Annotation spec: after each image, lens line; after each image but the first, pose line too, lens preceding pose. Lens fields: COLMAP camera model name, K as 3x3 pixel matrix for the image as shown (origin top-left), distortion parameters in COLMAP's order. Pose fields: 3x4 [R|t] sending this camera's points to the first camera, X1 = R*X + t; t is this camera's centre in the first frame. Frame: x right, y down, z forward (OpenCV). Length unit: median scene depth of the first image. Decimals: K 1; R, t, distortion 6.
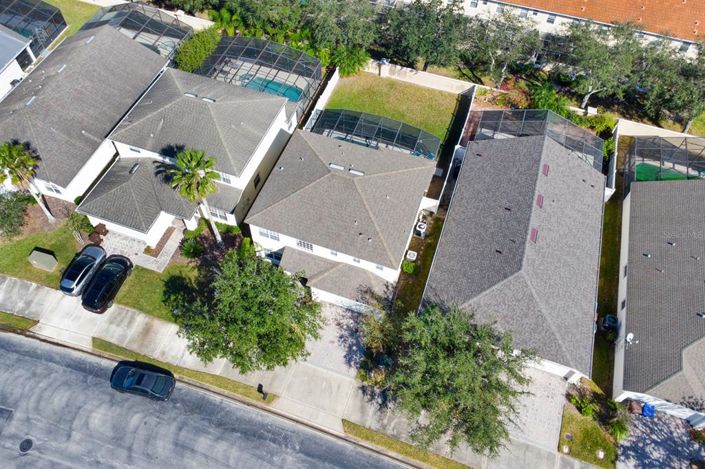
lens RADIAL K [[528.5, 0, 353.1], [0, 528.5, 195.0], [0, 0, 1]] dist [0.001833, -0.002637]
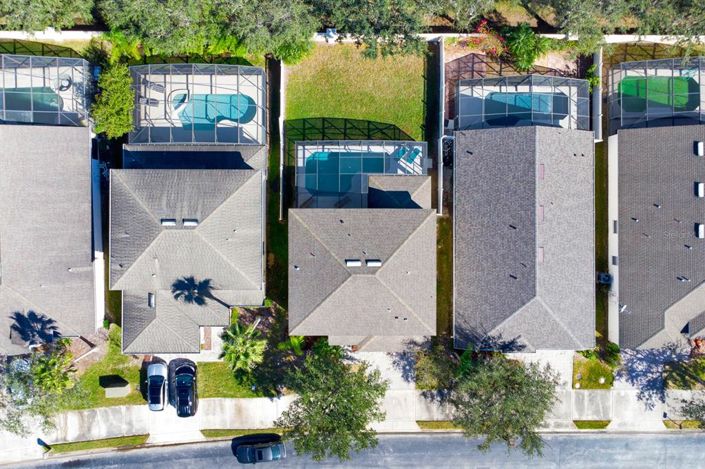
lens RADIAL K [[537.4, 0, 353.7], [0, 537.4, 214.5], [0, 0, 1]] dist [0.004930, 0.001321]
pose [[0.945097, -0.326789, 0.000371, 0.000194], [0.262714, 0.760464, 0.593866, -0.765329], [-0.194351, -0.561163, 0.804564, 0.225096]]
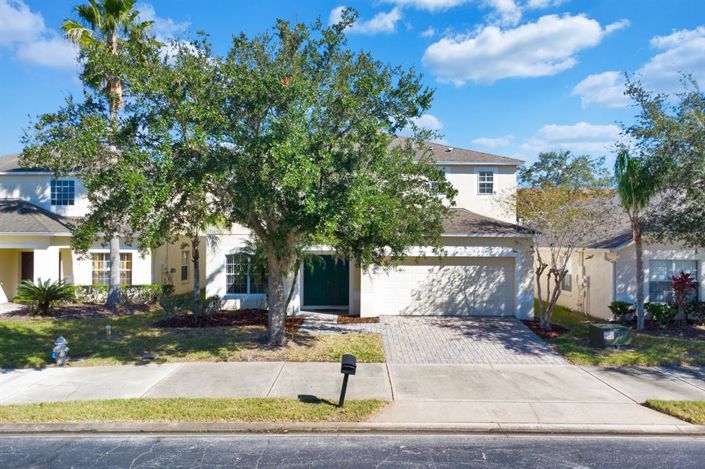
lens RADIAL K [[526.1, 0, 352.5], [0, 526.1, 234.5], [0, 0, 1]] dist [0.008827, 0.003174]
pose [[0.944774, -0.008561, 0.327612, -0.234791], [0.268757, 0.592303, -0.759570, 0.509333], [-0.187542, 0.805670, 0.561893, 0.762204]]
